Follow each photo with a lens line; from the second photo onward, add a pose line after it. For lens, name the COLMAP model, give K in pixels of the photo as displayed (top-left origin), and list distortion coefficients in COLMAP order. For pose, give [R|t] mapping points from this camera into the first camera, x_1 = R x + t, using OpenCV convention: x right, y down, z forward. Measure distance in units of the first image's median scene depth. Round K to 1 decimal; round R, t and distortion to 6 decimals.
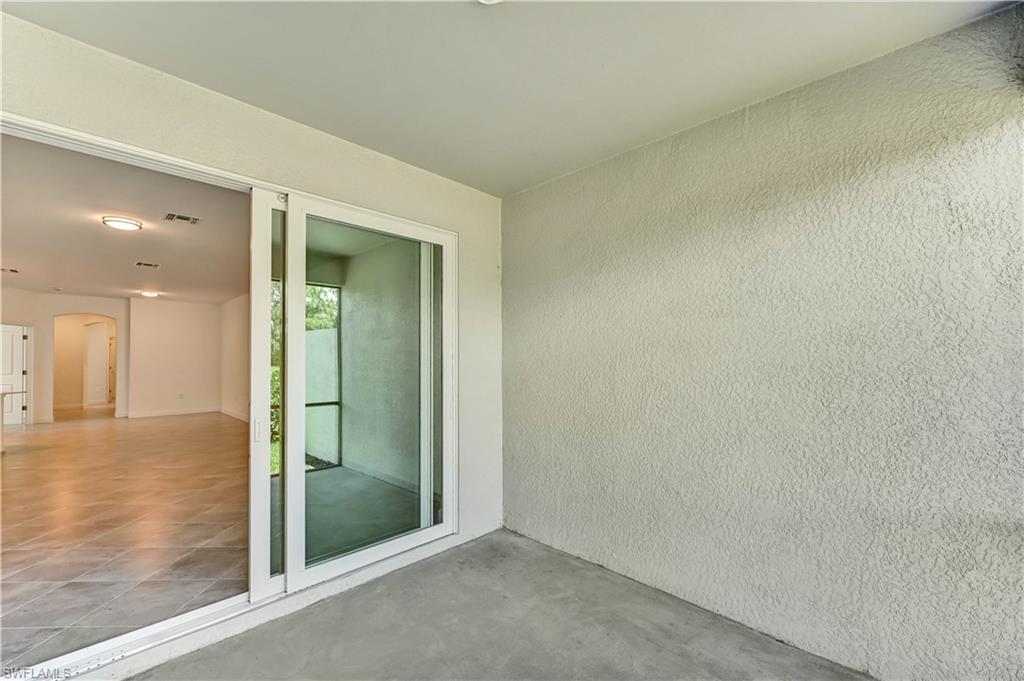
lens RADIAL K [[414.9, 0, 516.1], [0, 414.9, 356.4], [0, 0, 1]] dist [-0.000091, 0.000331]
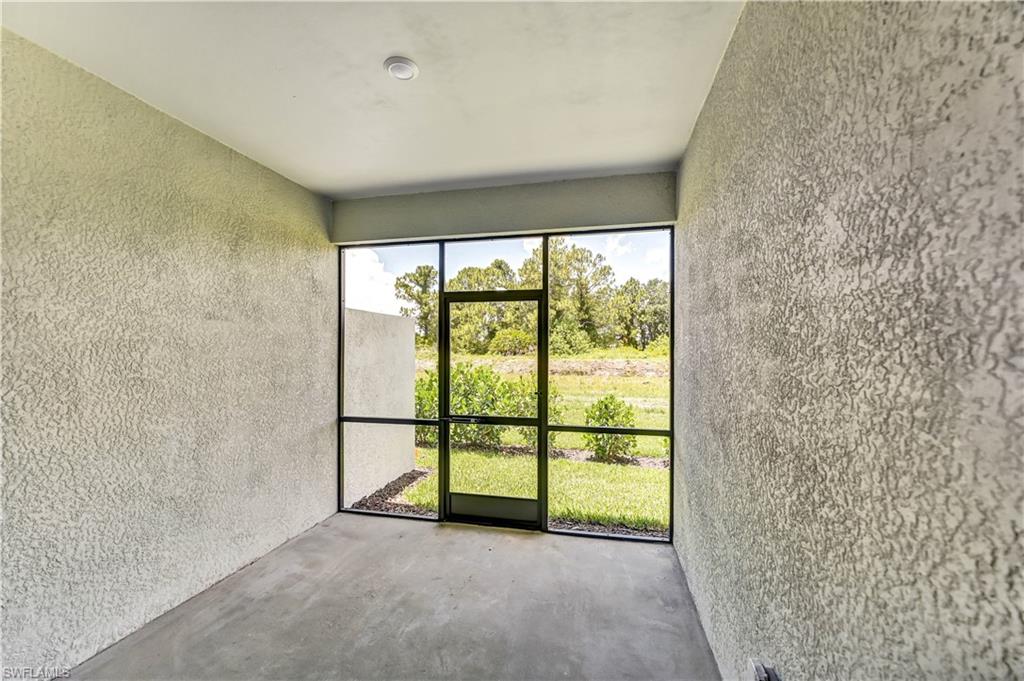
lens RADIAL K [[414.9, 0, 512.1], [0, 414.9, 344.6], [0, 0, 1]] dist [-0.000091, 0.000331]
pose [[-0.508764, 0.004154, 0.860896, -0.853517], [-0.008817, 0.999911, -0.010035, -0.020688], [-0.860861, -0.012696, -0.508682, 0.851035]]
